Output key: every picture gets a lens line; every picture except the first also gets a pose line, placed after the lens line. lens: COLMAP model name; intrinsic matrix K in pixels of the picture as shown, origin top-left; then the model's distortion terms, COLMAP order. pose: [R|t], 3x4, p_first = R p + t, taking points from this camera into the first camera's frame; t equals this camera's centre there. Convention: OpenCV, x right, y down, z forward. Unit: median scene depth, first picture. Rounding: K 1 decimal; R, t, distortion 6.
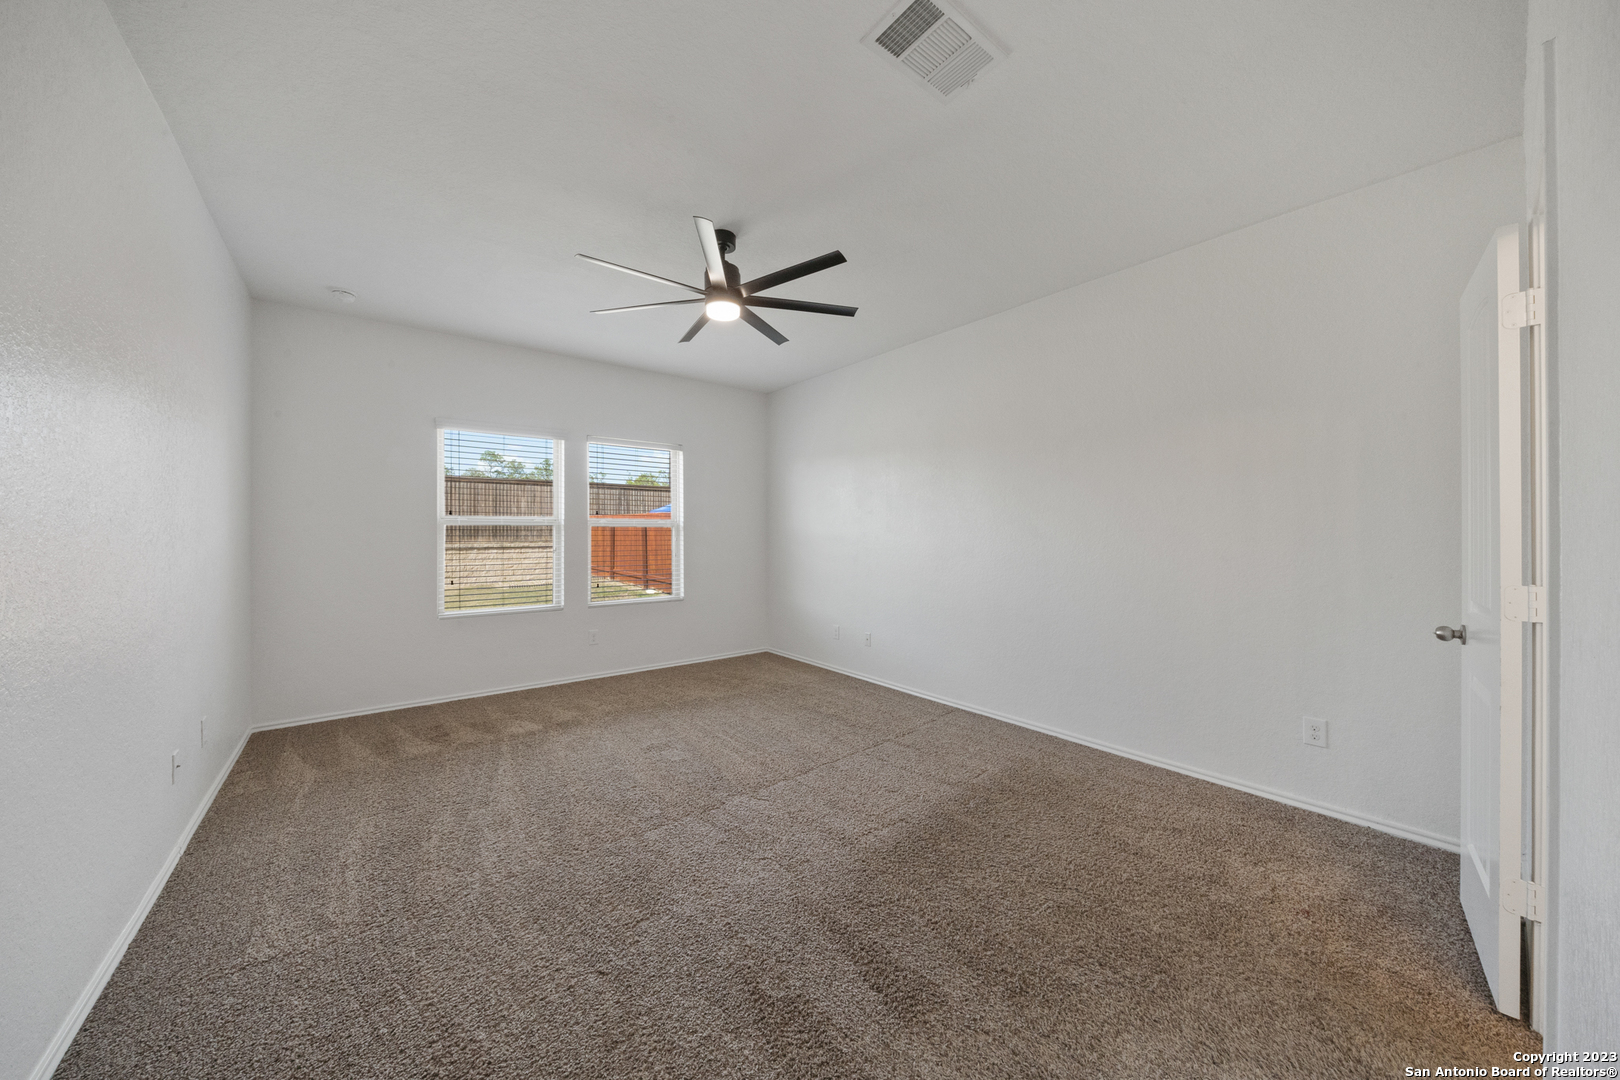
lens RADIAL K [[558.7, 0, 815.3], [0, 558.7, 543.3], [0, 0, 1]] dist [-0.007472, 0.000042]
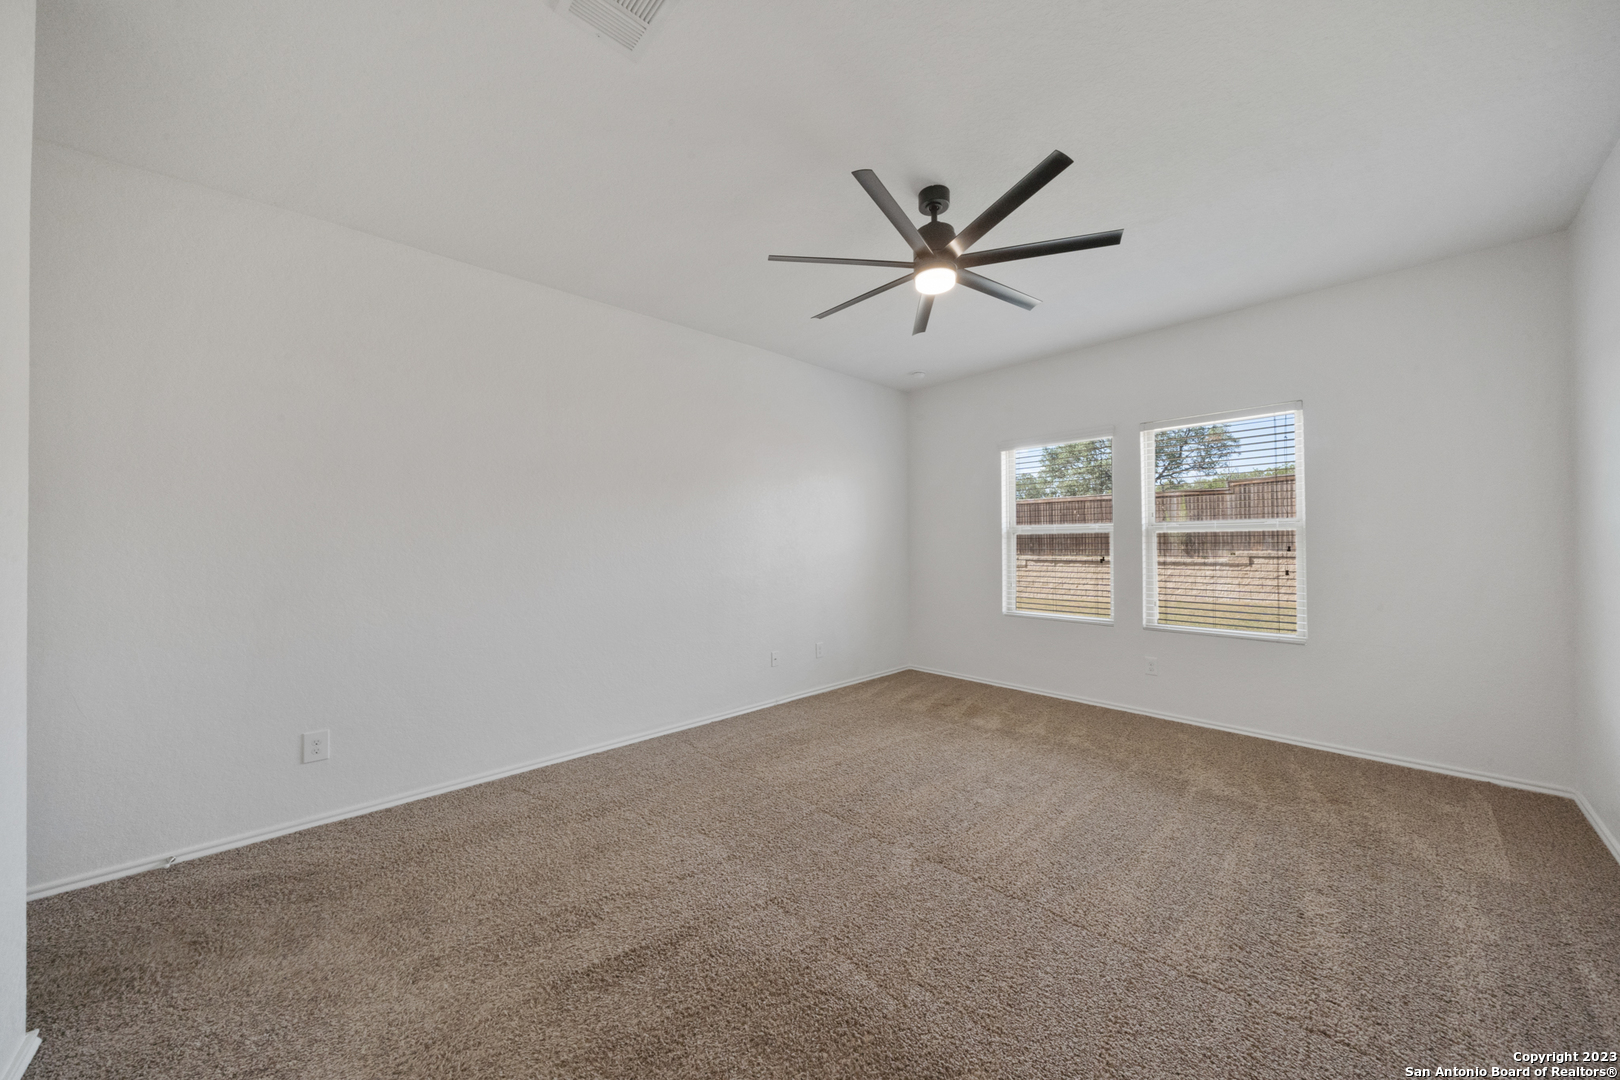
lens RADIAL K [[558.7, 0, 815.3], [0, 558.7, 543.3], [0, 0, 1]] dist [-0.007472, 0.000042]
pose [[0.094989, 0.002125, -0.995476, 0.475024], [-0.021470, 0.999769, 0.000085, -0.006049], [0.995247, 0.021365, 0.095012, 0.524937]]
